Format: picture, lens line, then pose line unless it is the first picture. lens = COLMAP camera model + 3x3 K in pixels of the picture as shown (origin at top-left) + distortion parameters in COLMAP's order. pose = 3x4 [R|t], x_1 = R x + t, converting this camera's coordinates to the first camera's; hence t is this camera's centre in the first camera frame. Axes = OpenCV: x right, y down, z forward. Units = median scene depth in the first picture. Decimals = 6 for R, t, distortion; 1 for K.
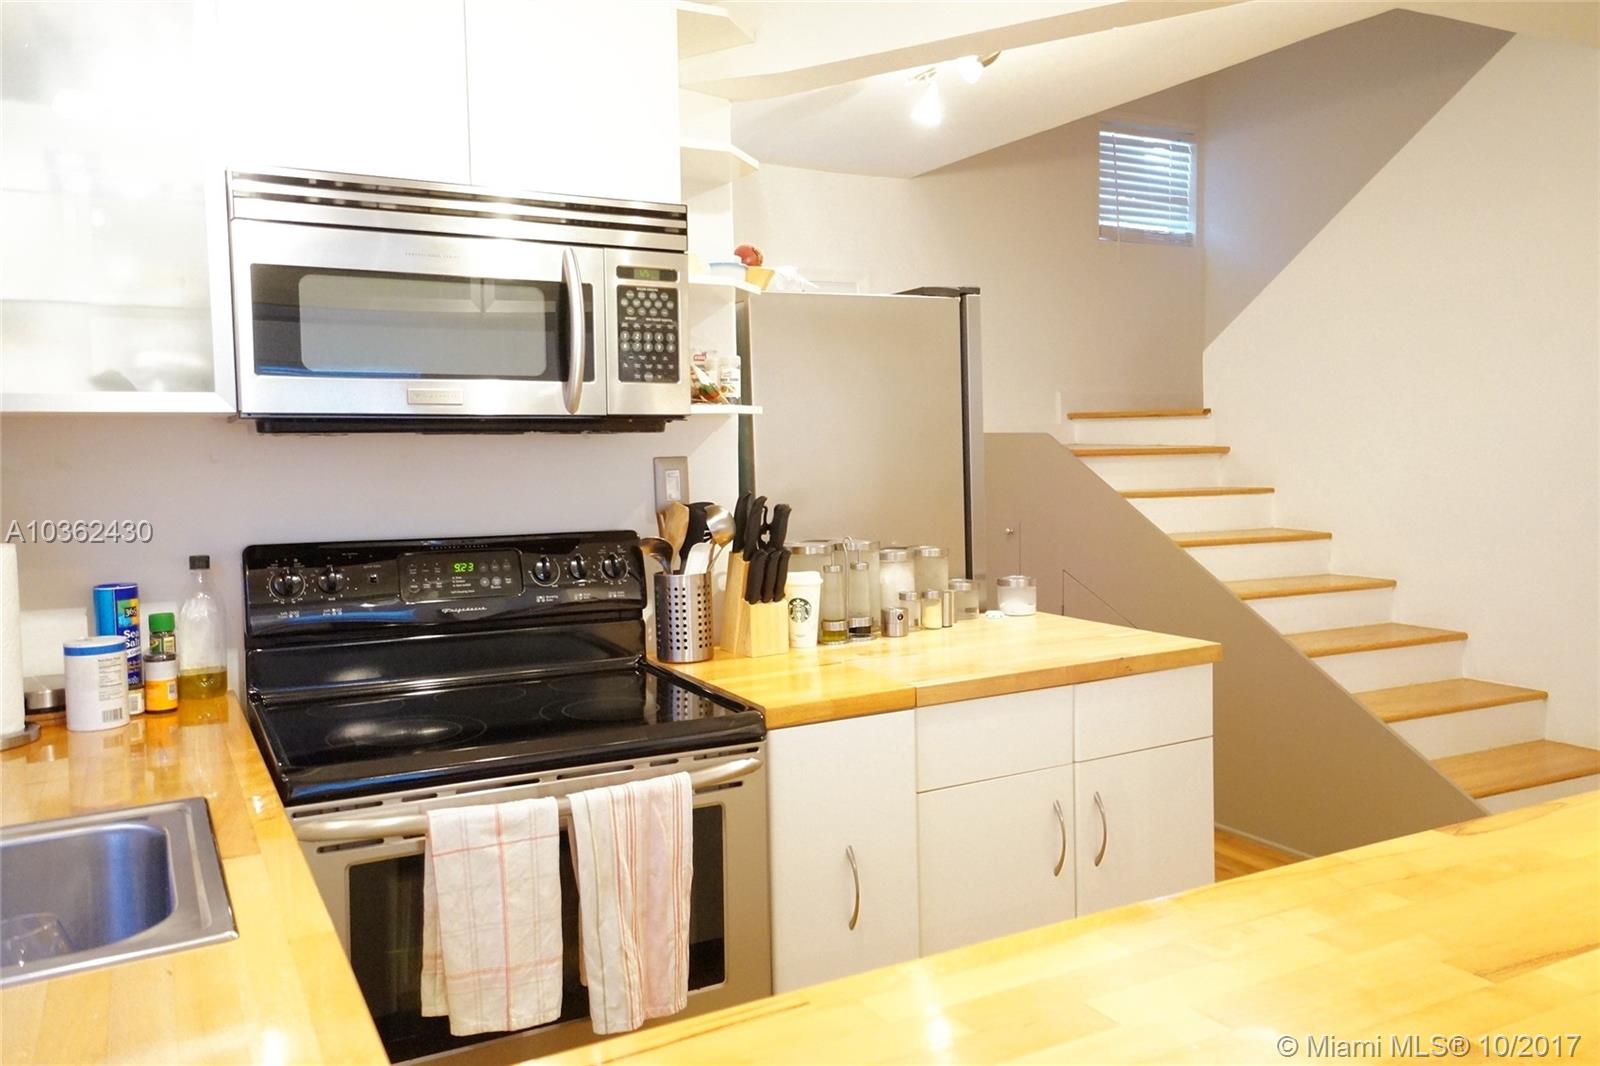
lens RADIAL K [[1205.2, 0, 801.4], [0, 1205.2, 518.7], [0, 0, 1]] dist [0.006056, 0.000532]
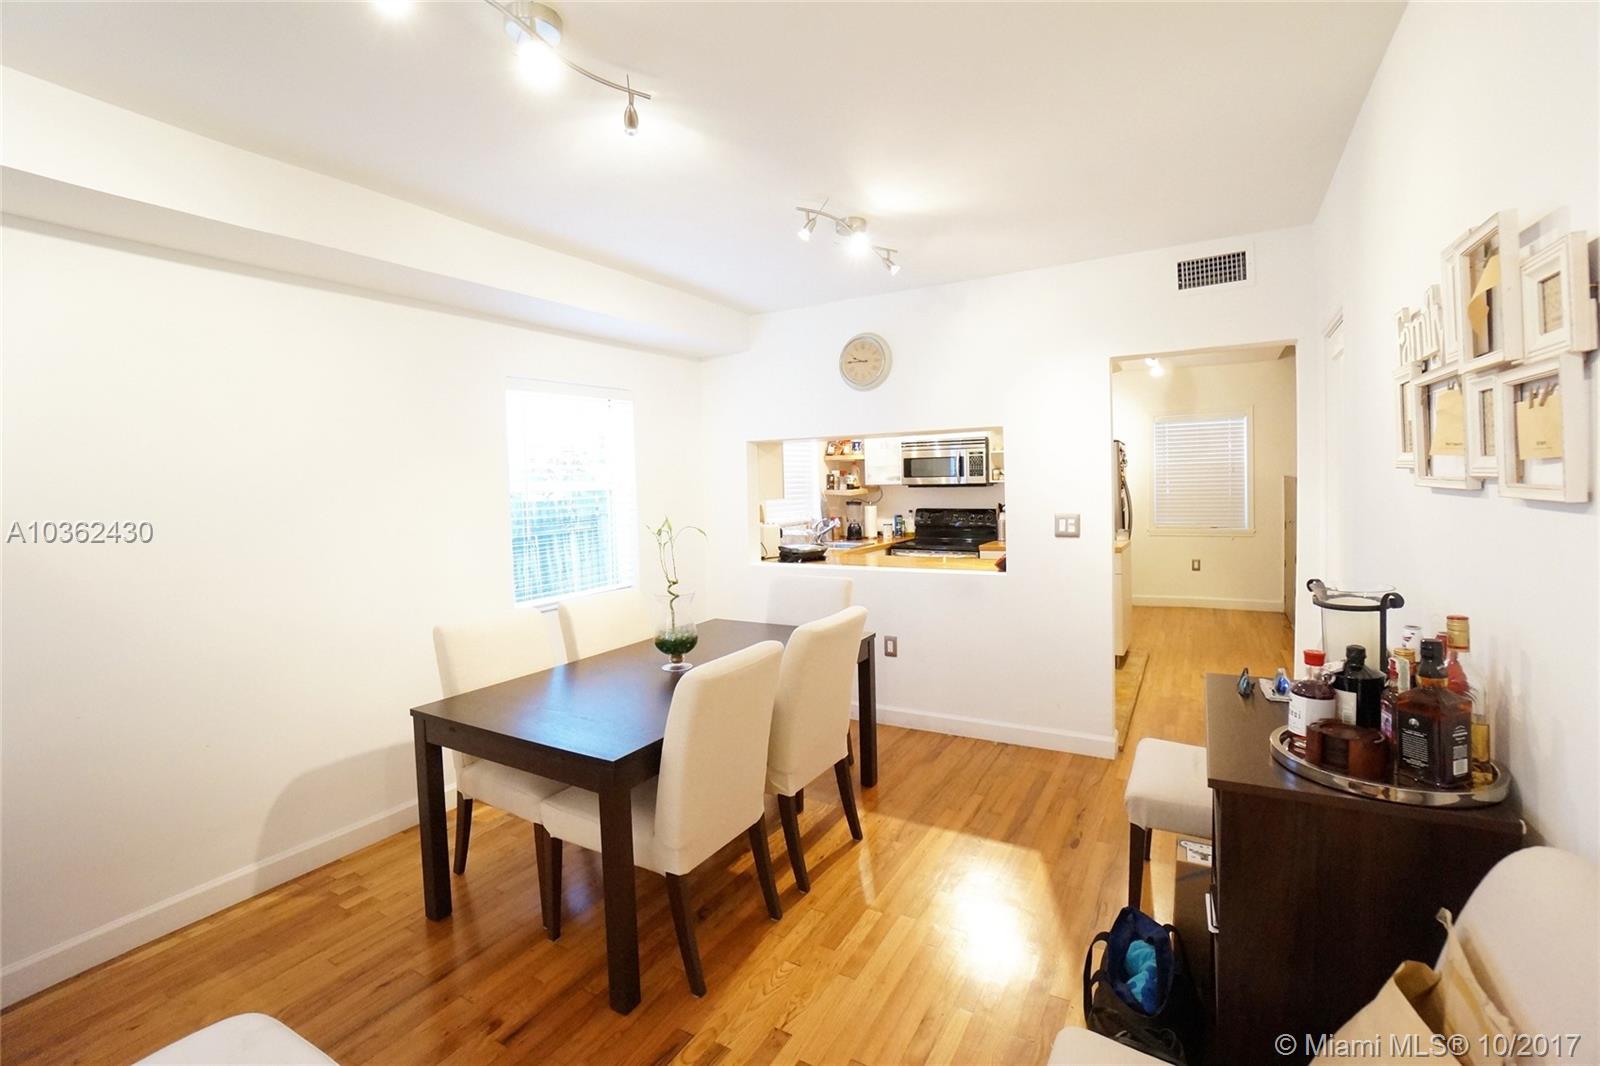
lens RADIAL K [[714.2, 0, 796.5], [0, 714.2, 511.1], [0, 0, 1]] dist [-0.065820, 0.024103]
pose [[0.505174, 0.035575, -0.862284, 1.917824], [-0.038001, 0.999098, 0.018956, -0.004785], [0.862180, 0.023192, 0.506070, -0.994668]]
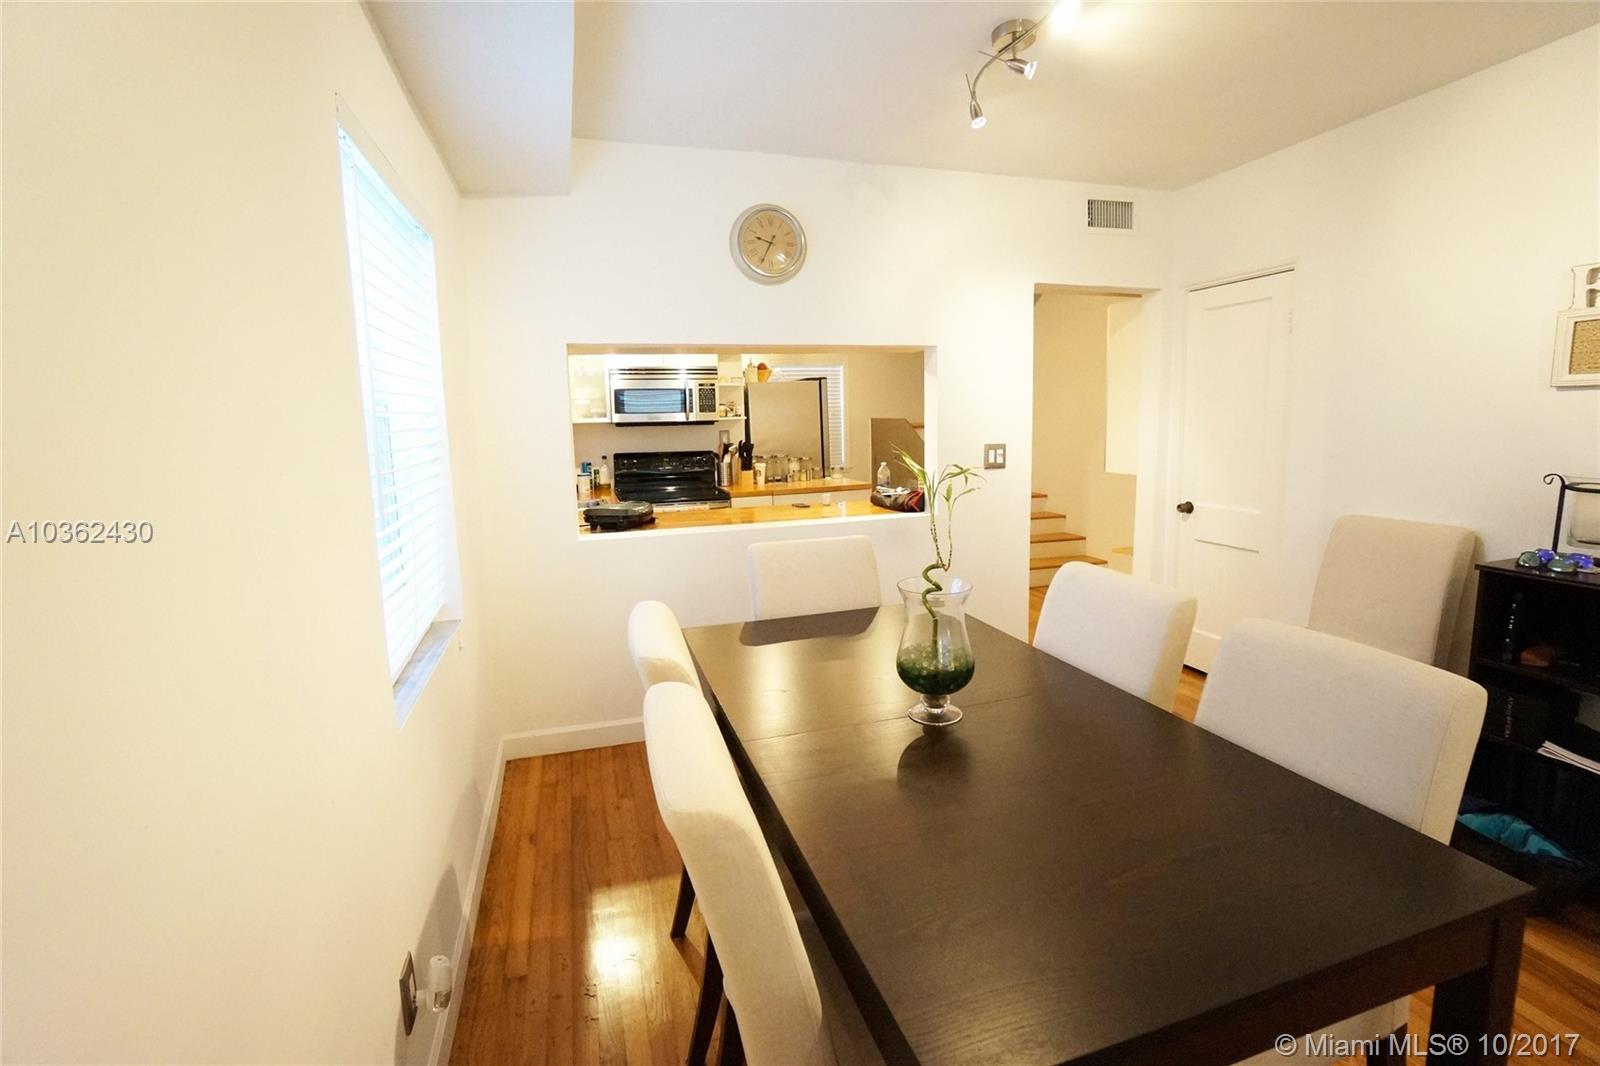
lens RADIAL K [[714.2, 0, 796.5], [0, 714.2, 511.1], [0, 0, 1]] dist [-0.065820, 0.024103]
pose [[0.979021, 0.014801, -0.203221, 0.650026], [-0.001436, 0.997835, 0.065753, 0.057379], [0.203754, -0.064081, 0.976923, -1.268131]]
